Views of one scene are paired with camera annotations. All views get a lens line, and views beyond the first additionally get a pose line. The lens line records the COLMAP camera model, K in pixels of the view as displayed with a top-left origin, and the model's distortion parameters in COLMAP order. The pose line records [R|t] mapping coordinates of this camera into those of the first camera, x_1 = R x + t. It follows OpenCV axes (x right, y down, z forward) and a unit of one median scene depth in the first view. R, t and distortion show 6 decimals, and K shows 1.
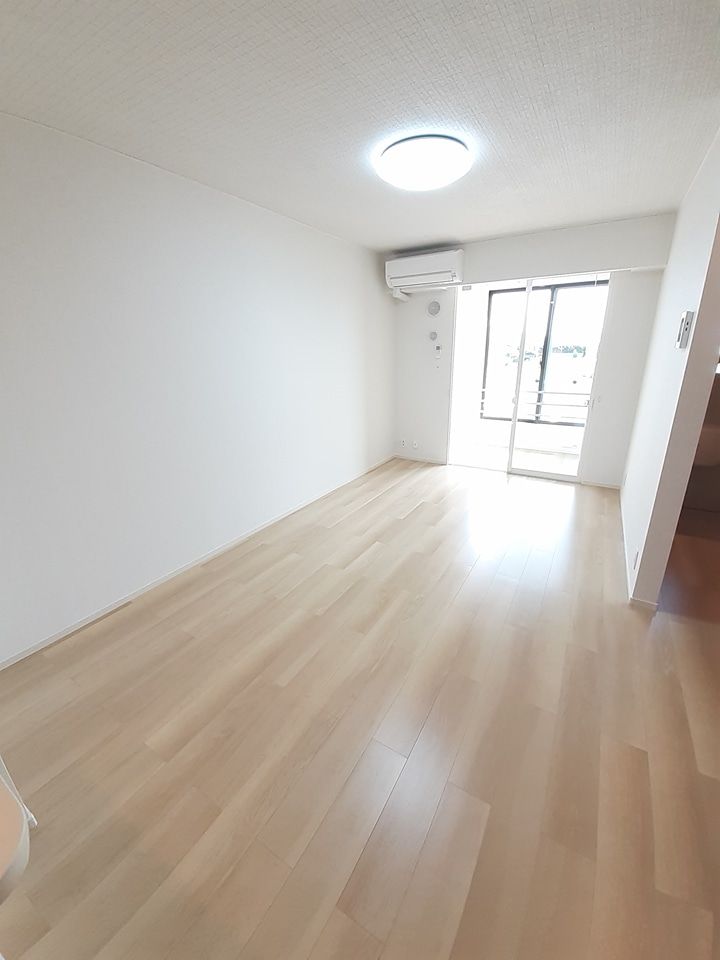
lens RADIAL K [[381.0, 0, 379.9], [0, 381.0, 474.2], [0, 0, 1]] dist [0.000269, -0.001391]
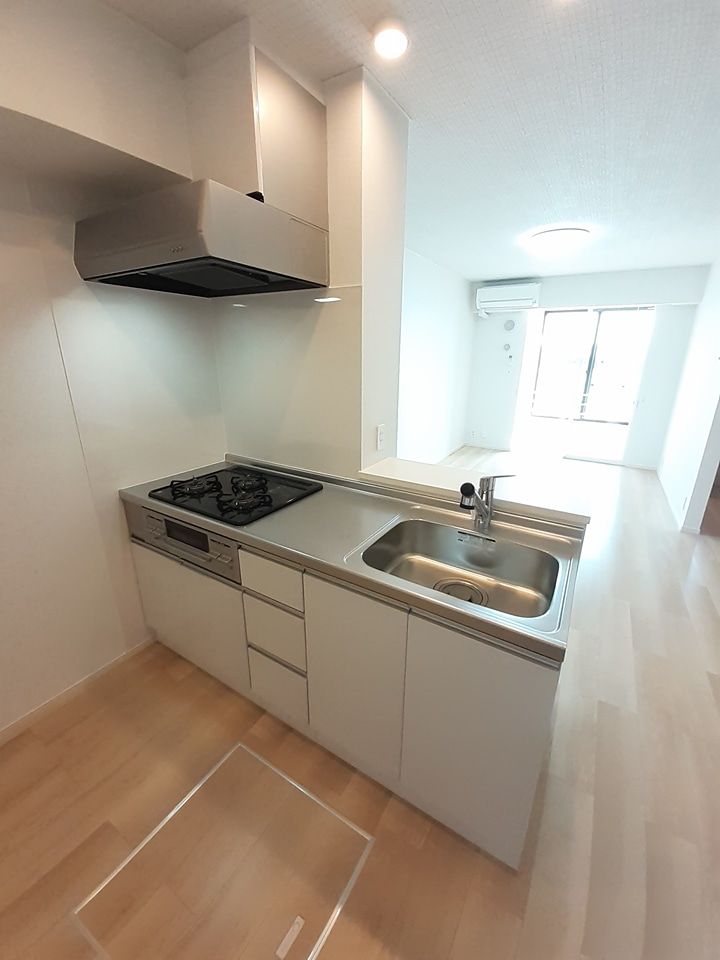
lens RADIAL K [[381.0, 0, 385.4], [0, 381.0, 471.0], [0, 0, 1]] dist [0.000269, -0.001391]
pose [[0.999612, 0.027838, 0.000956, -0.260436], [-0.027817, 0.999454, -0.017826, 0.081393], [-0.001452, 0.017793, 0.999841, -0.255768]]
